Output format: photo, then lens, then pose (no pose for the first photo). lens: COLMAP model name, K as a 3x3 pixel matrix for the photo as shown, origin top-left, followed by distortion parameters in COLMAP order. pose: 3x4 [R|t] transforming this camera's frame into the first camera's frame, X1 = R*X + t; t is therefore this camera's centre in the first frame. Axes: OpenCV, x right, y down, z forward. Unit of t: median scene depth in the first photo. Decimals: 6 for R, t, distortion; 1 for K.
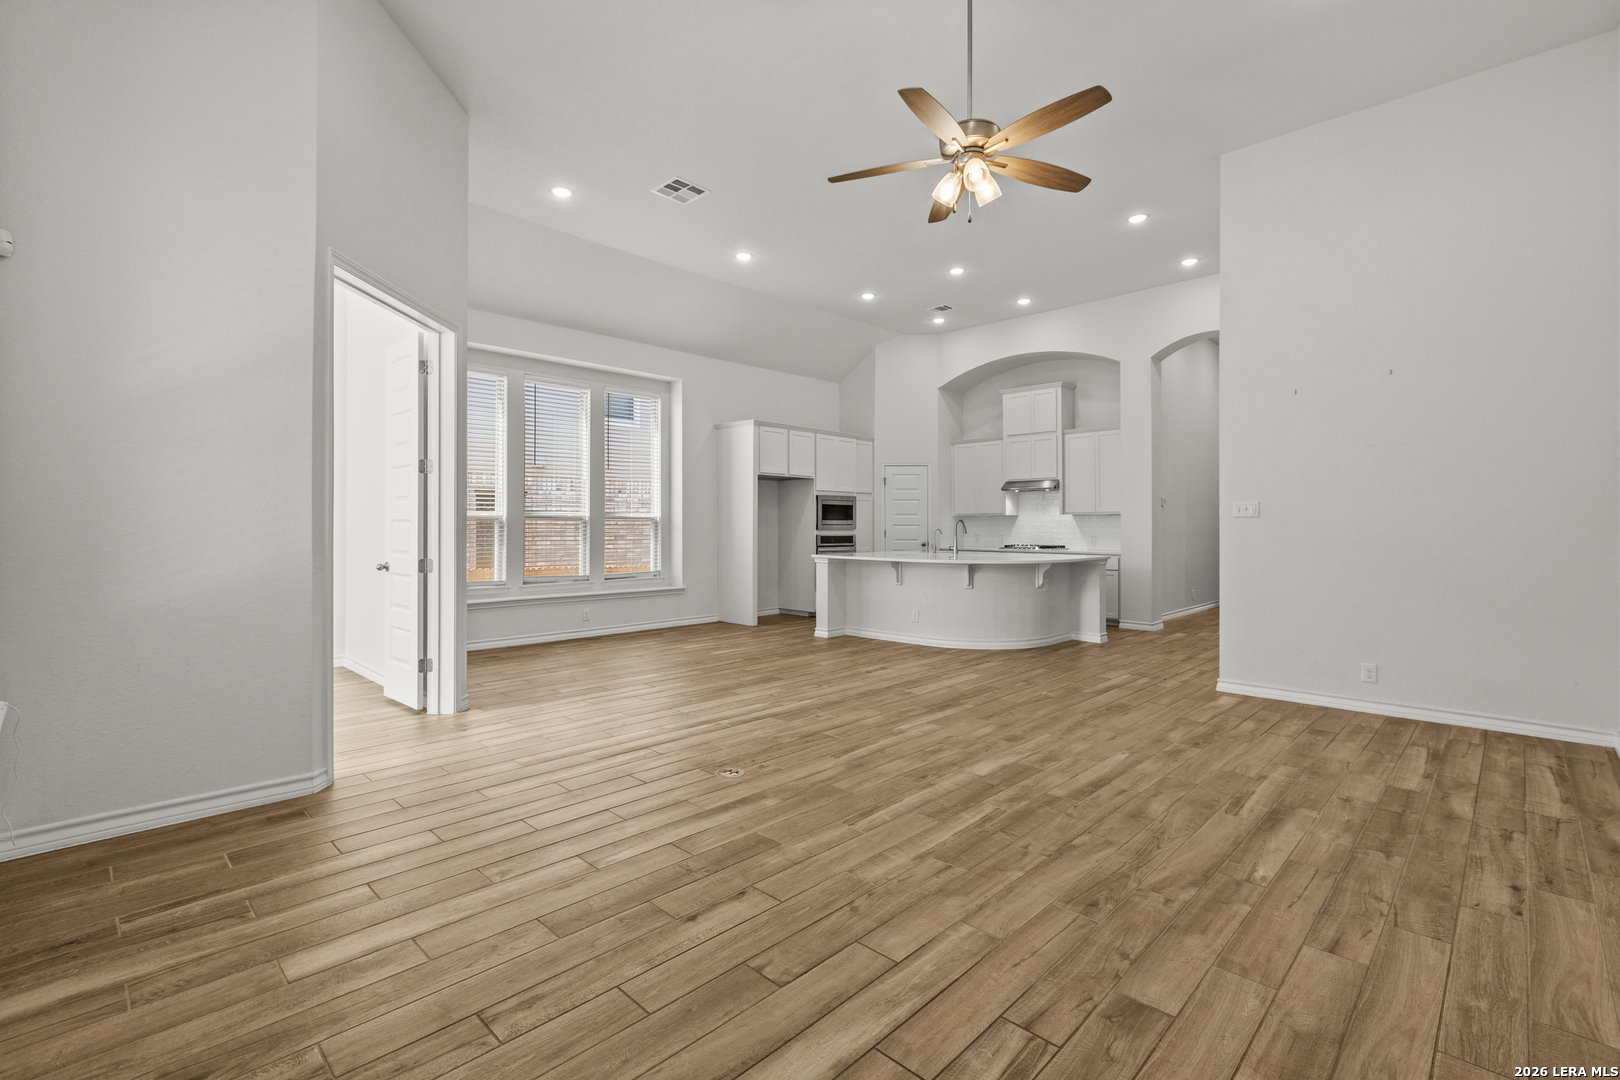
lens RADIAL K [[722.5, 0, 819.4], [0, 722.5, 529.2], [0, 0, 1]] dist [0.010676, -0.003090]
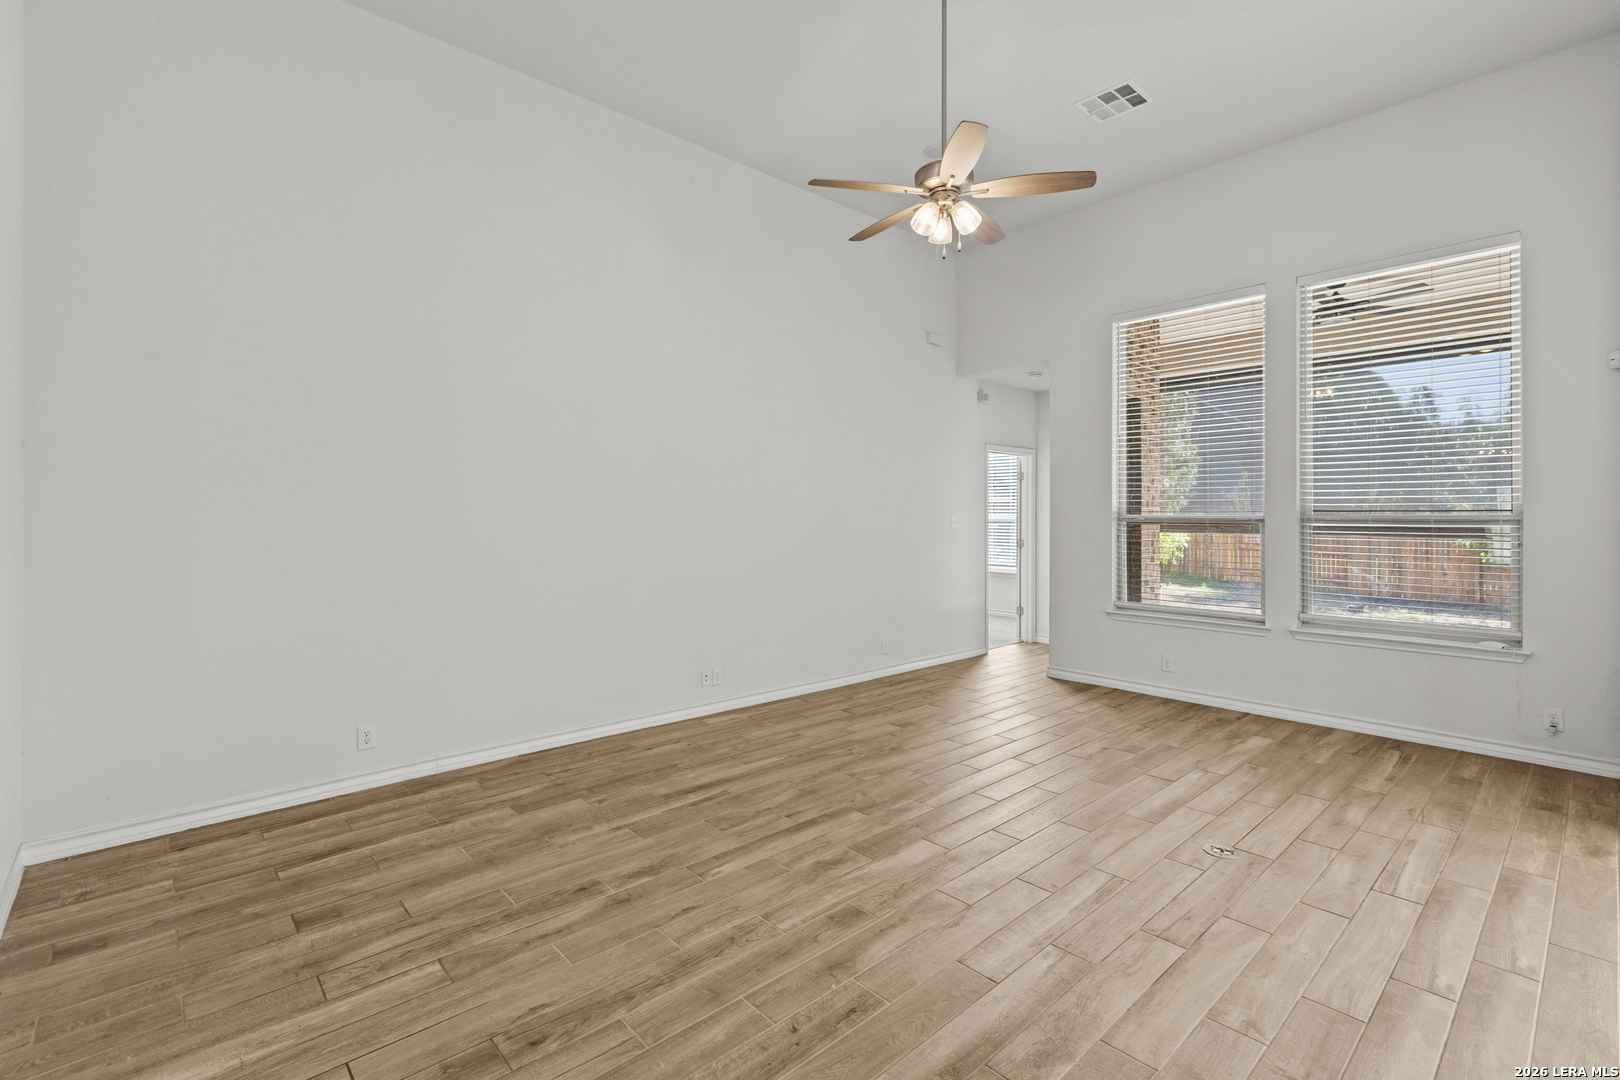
lens RADIAL K [[722.5, 0, 810.9], [0, 722.5, 529.6], [0, 0, 1]] dist [0.010676, -0.003090]
pose [[-0.997383, -0.004387, 0.072163, 0.336250], [-0.002683, 0.999716, 0.023699, -0.067393], [-0.072246, 0.023444, -0.997111, 2.104887]]
